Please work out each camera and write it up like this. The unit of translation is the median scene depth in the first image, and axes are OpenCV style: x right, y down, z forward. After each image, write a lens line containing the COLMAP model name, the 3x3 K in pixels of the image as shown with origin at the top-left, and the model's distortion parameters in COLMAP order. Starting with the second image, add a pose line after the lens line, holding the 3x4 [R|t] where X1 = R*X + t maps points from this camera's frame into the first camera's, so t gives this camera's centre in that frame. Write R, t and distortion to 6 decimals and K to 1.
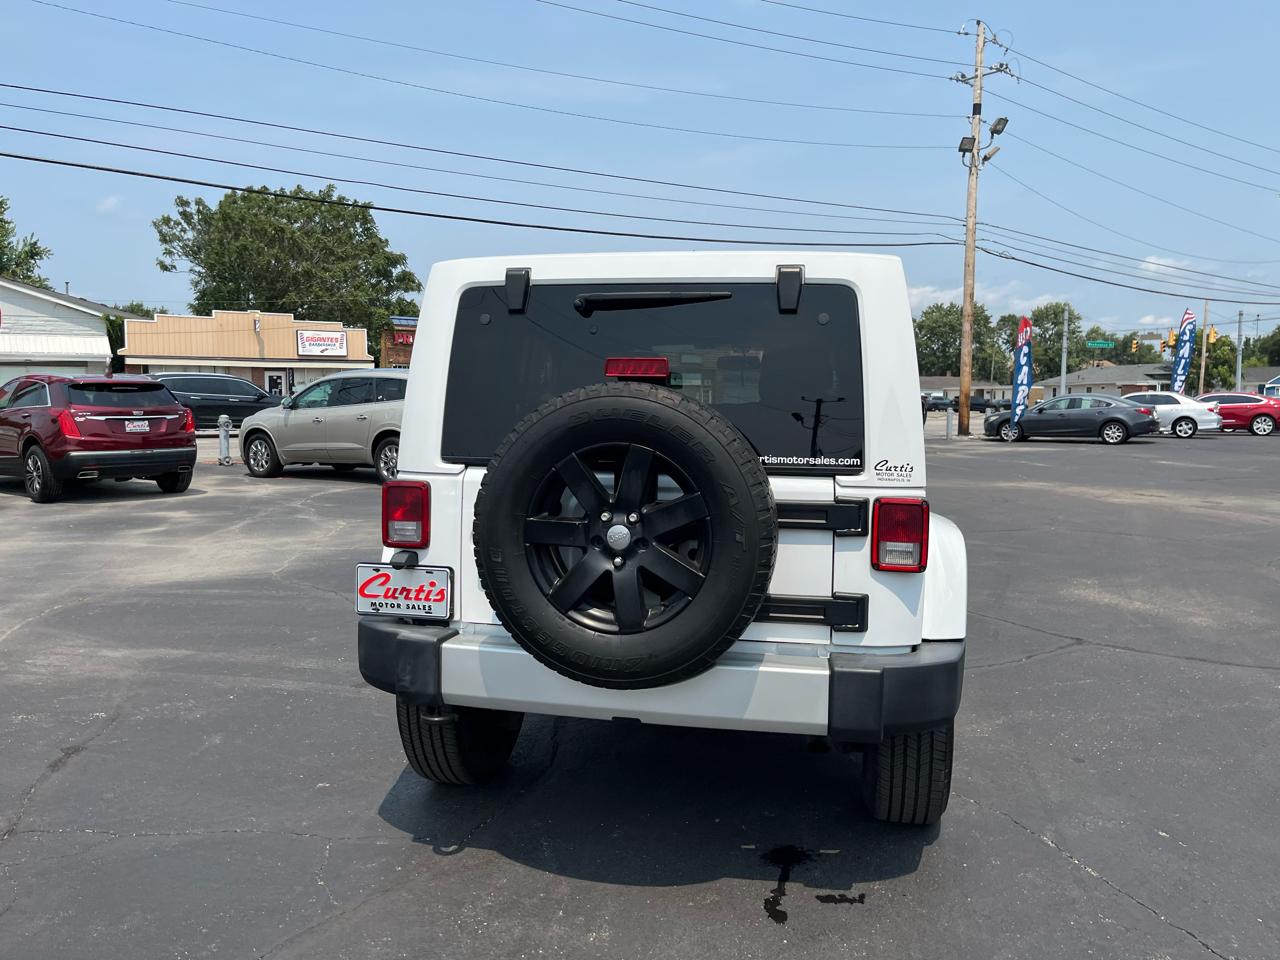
lens RADIAL K [[975.2, 0, 652.9], [0, 975.2, 470.3], [0, 0, 1]] dist [0.063355, -0.082800]
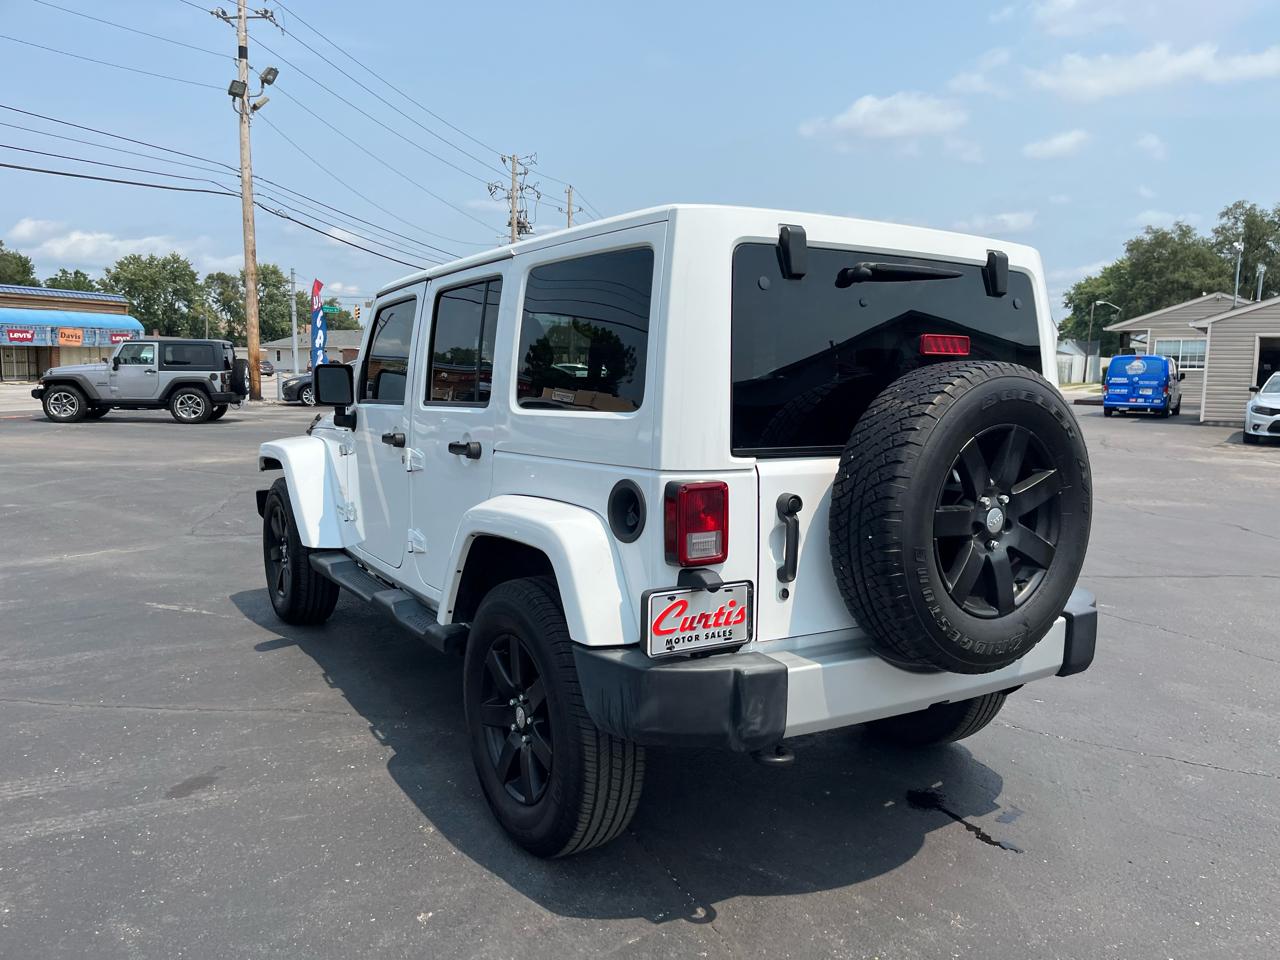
lens RADIAL K [[975.2, 0, 651.2], [0, 975.2, 486.2], [0, 0, 1]] dist [0.063355, -0.082800]
pose [[0.718073, -0.082156, 0.691101, -0.790264], [0.044685, 0.996402, 0.072020, -0.042581], [-0.694531, -0.020834, 0.719161, 0.431930]]
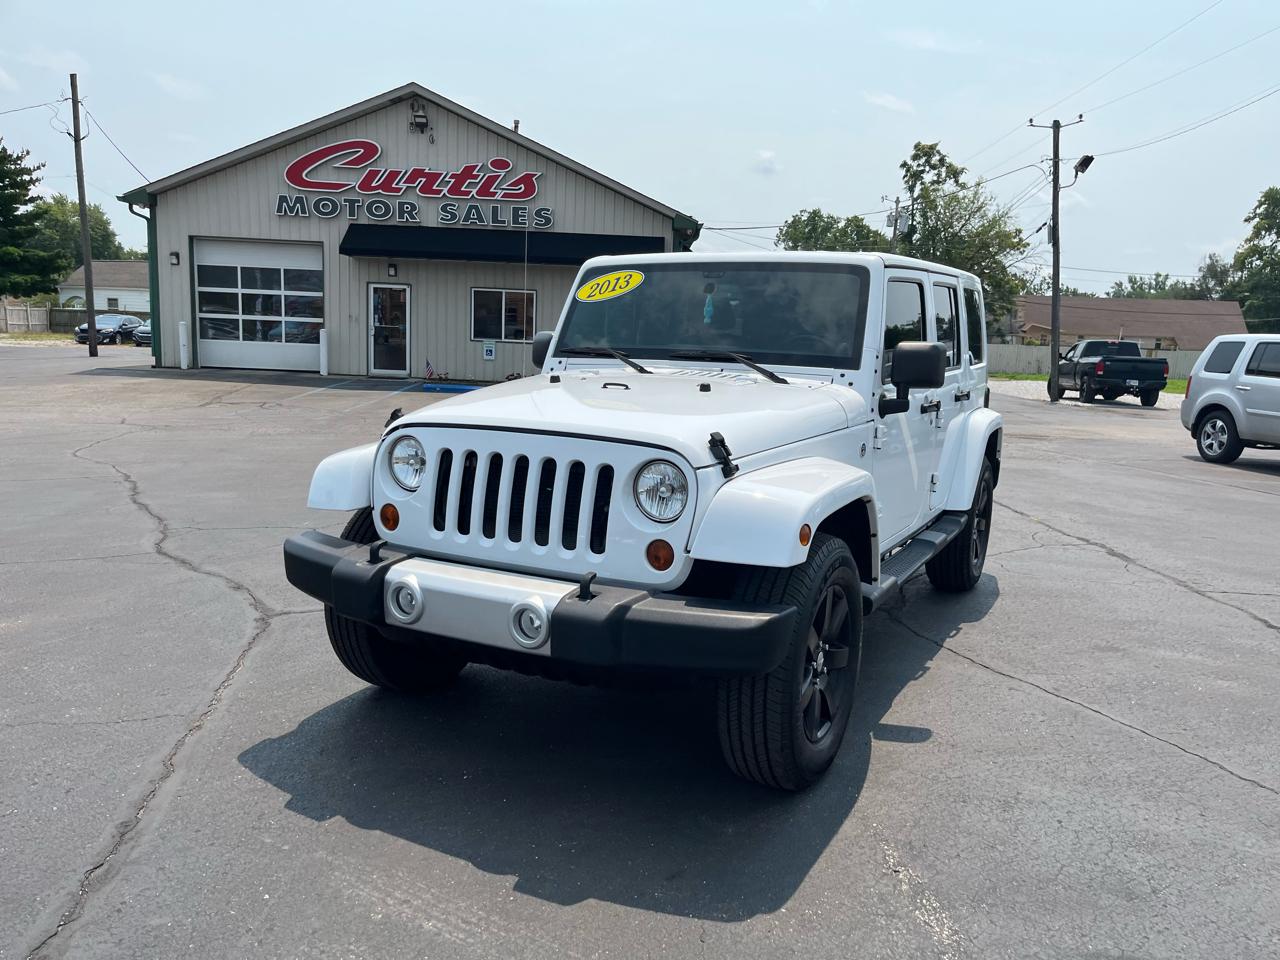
lens RADIAL K [[972.3, 0, 650.1], [0, 972.3, 493.0], [0, 0, 1]] dist [0.065244, -0.080931]
pose [[-0.958819, -0.086794, 0.270431, -0.154568], [-0.021916, 0.971933, 0.234235, -0.233791], [-0.283171, 0.218663, -0.933810, 3.077456]]
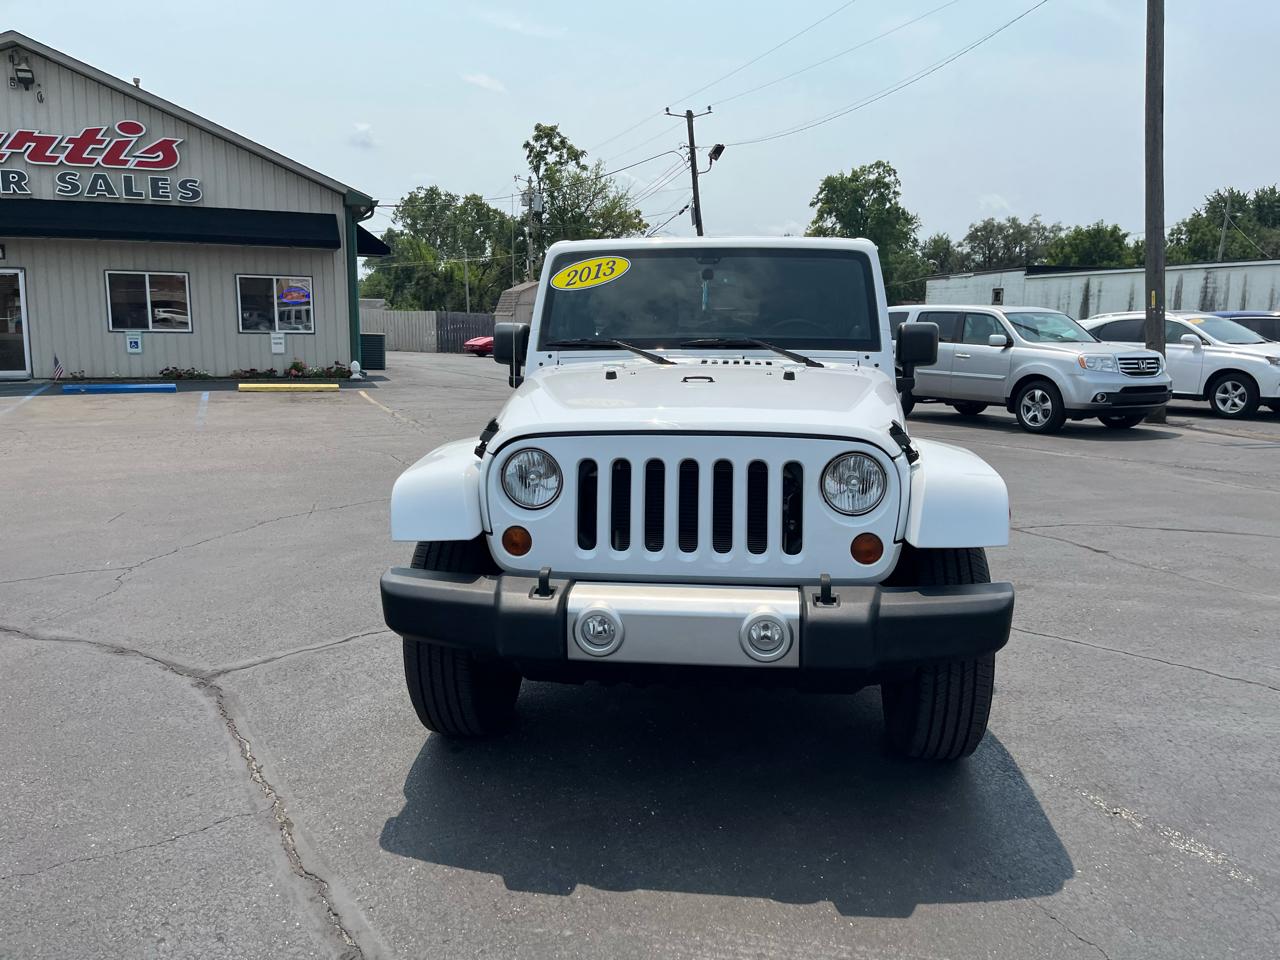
lens RADIAL K [[975.2, 0, 649.4], [0, 975.2, 481.8], [0, 0, 1]] dist [0.063355, -0.082800]
pose [[-0.995488, 0.001652, -0.094876, 0.363452], [-0.020850, 0.971606, 0.235683, -0.232812], [0.092571, 0.236598, -0.967188, 3.078339]]
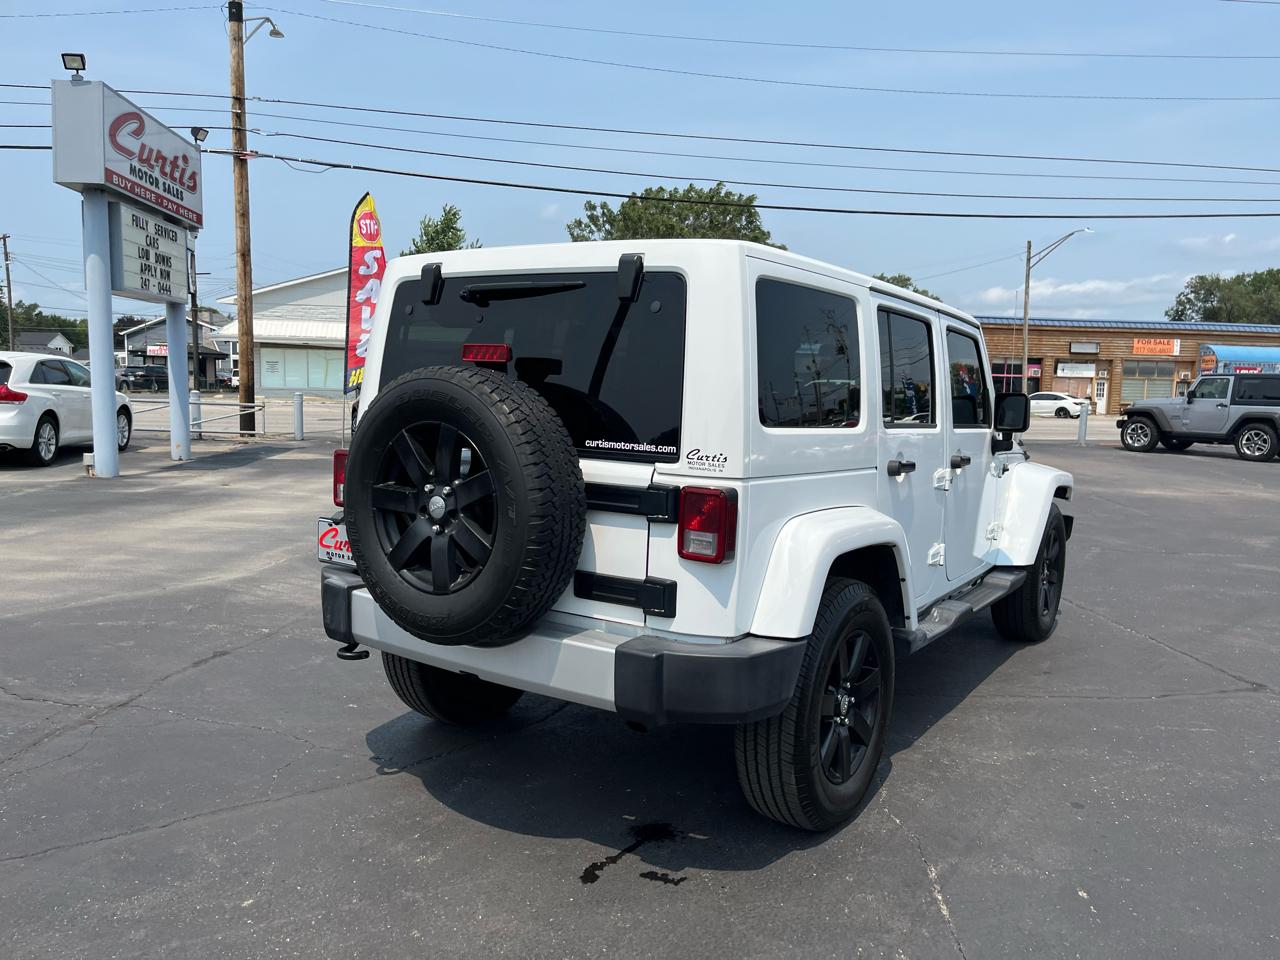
lens RADIAL K [[975.2, 0, 651.0], [0, 975.2, 486.7], [0, 0, 1]] dist [0.063355, -0.082800]
pose [[0.922475, 0.058155, -0.381650, 0.498487], [-0.047932, 0.998193, 0.036249, -0.004864], [0.383069, -0.015146, 0.923596, 0.056167]]
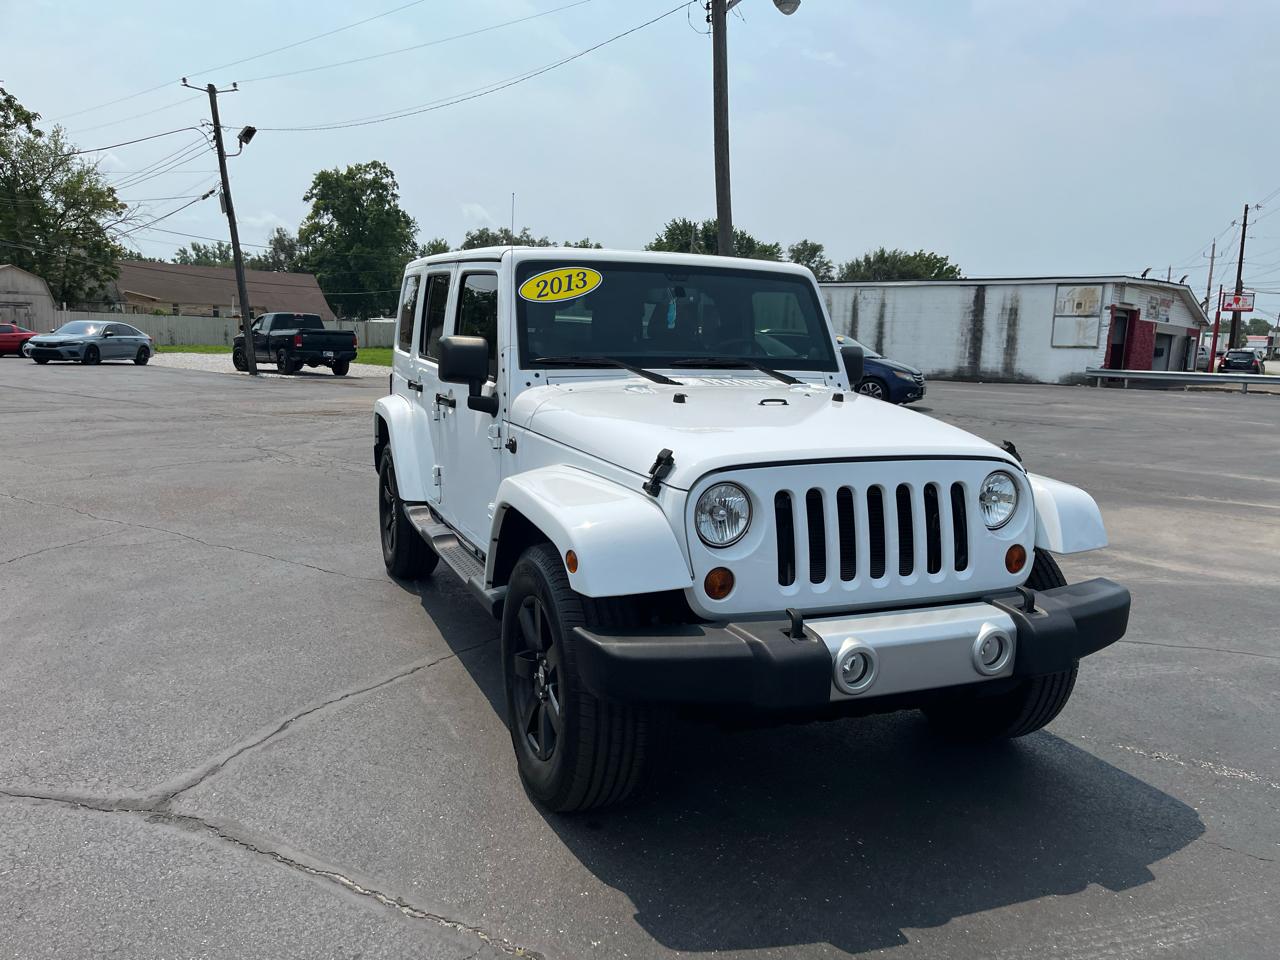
lens RADIAL K [[975.2, 0, 651.0], [0, 975.2, 488.9], [0, 0, 1]] dist [0.063355, -0.082800]
pose [[-0.827801, 0.054375, -0.558381, 0.930534], [-0.080389, 0.973525, 0.213980, -0.214890], [0.555233, 0.222020, -0.801513, 2.811397]]
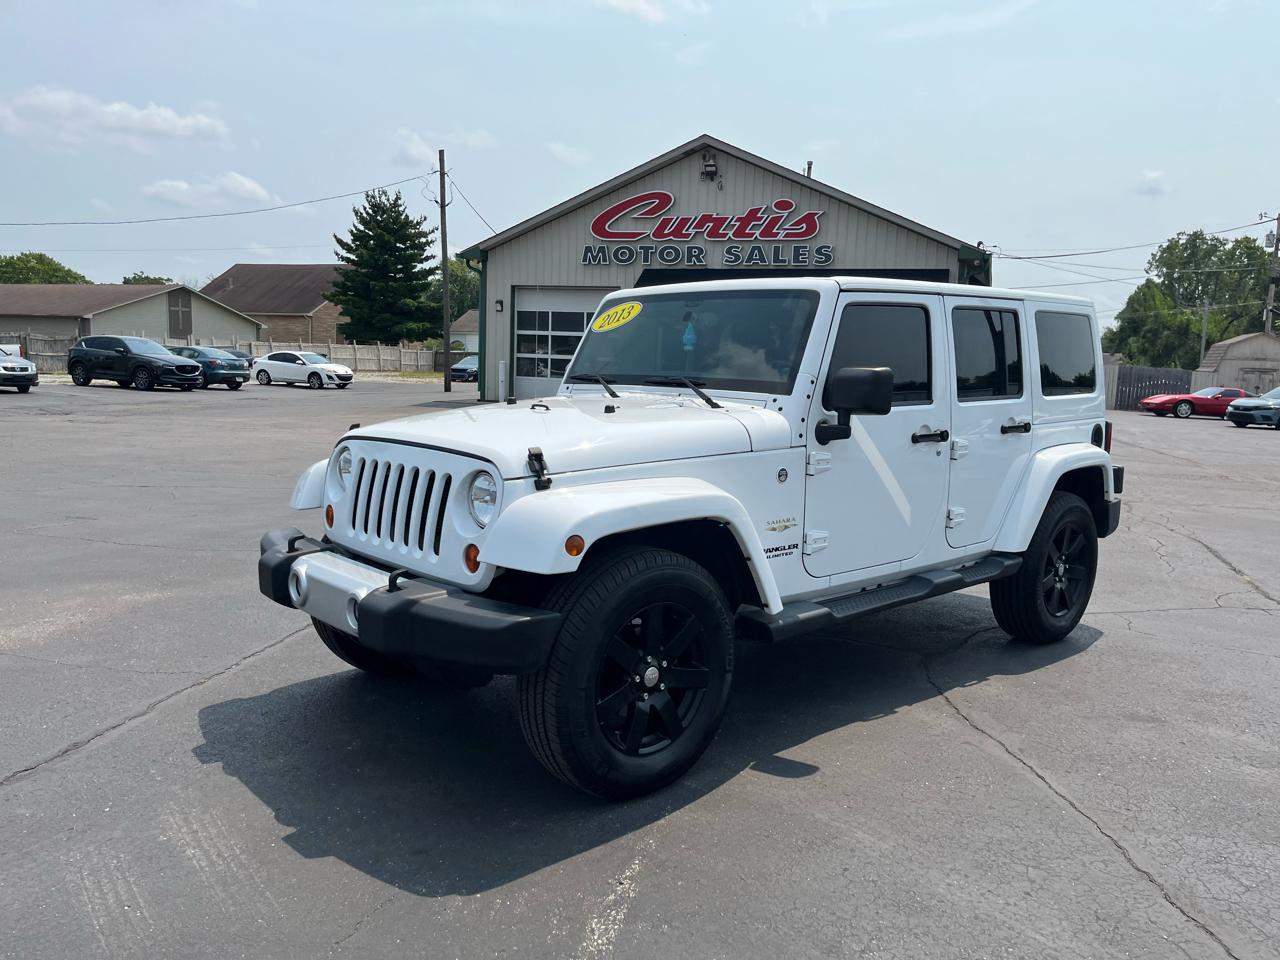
lens RADIAL K [[972.3, 0, 652.3], [0, 972.3, 484.9], [0, 0, 1]] dist [0.065244, -0.080931]
pose [[-0.808862, -0.108229, 0.577952, -0.634748], [0.006065, 0.981327, 0.192253, -0.226791], [-0.587967, 0.159012, -0.793102, 2.903317]]
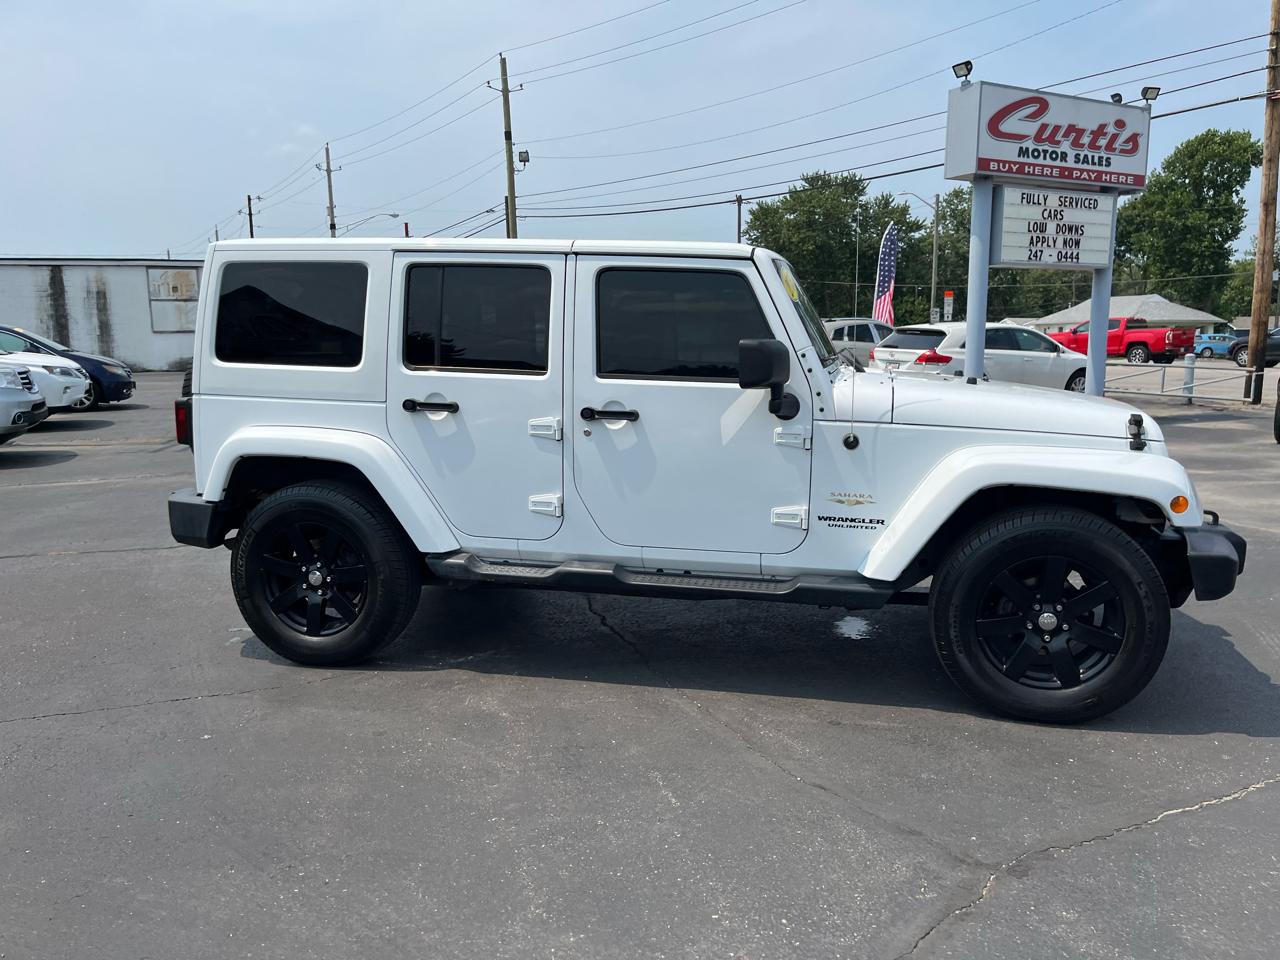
lens RADIAL K [[975.2, 0, 651.4], [0, 975.2, 480.3], [0, 0, 1]] dist [0.063355, -0.082800]
pose [[-0.024548, 0.143137, -0.989398, 1.615135], [-0.074066, 0.986716, 0.144587, -0.111979], [0.996951, 0.076830, -0.013620, 1.550906]]
